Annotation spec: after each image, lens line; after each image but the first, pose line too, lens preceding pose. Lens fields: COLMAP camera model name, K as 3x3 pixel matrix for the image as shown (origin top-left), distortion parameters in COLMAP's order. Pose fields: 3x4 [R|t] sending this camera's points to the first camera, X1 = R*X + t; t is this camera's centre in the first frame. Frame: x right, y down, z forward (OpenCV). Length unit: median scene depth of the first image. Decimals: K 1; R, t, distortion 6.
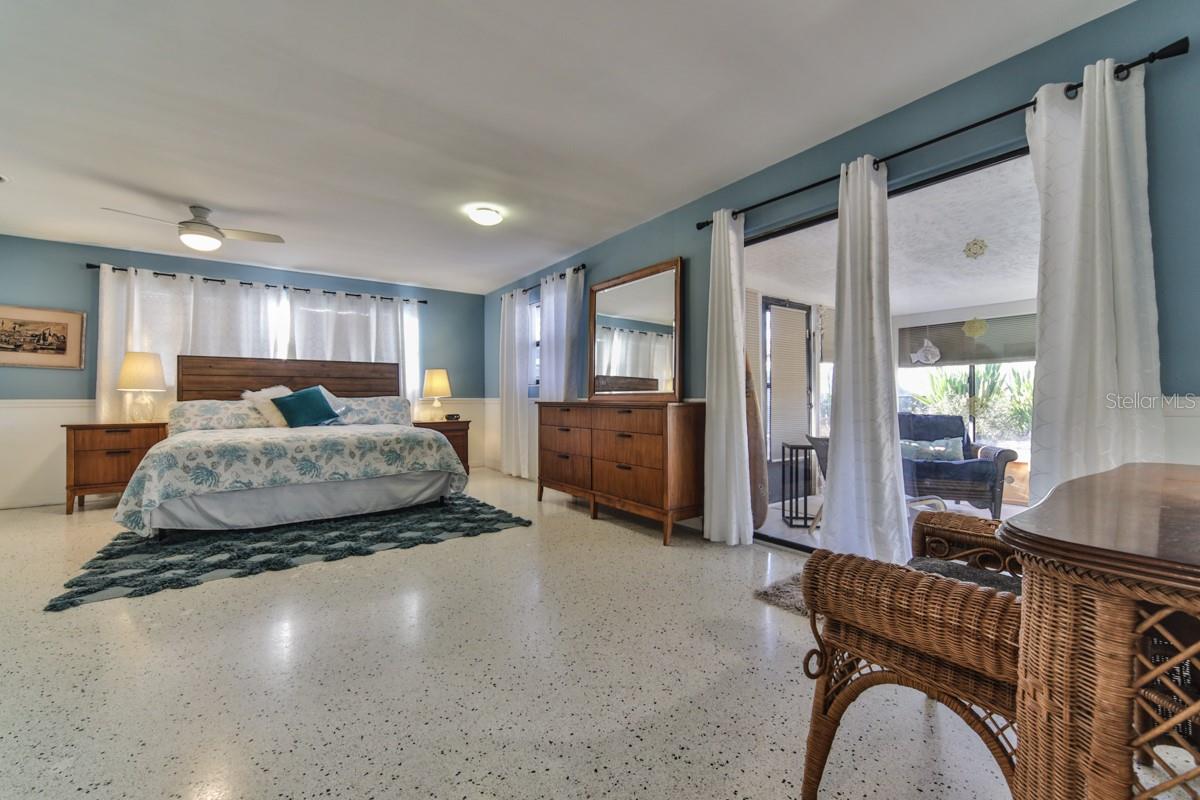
lens RADIAL K [[484.0, 0, 597.7], [0, 484.0, 397.2], [0, 0, 1]] dist [-0.001855, 0.000113]
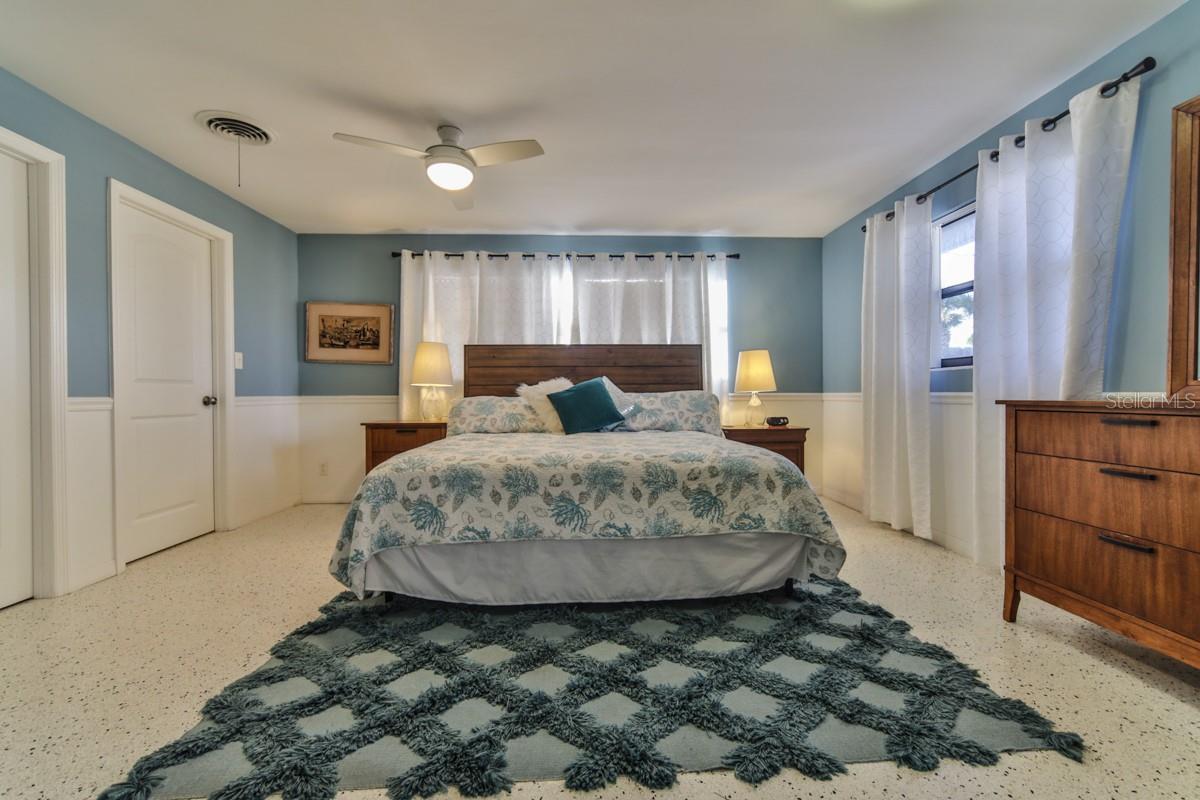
lens RADIAL K [[484.0, 0, 603.2], [0, 484.0, 400.8], [0, 0, 1]] dist [-0.001855, 0.000113]
pose [[0.843835, 0.005609, -0.536573, -0.191392], [0.003850, 0.999856, 0.016508, 0.001005], [0.536589, -0.015996, 0.843692, 0.405350]]
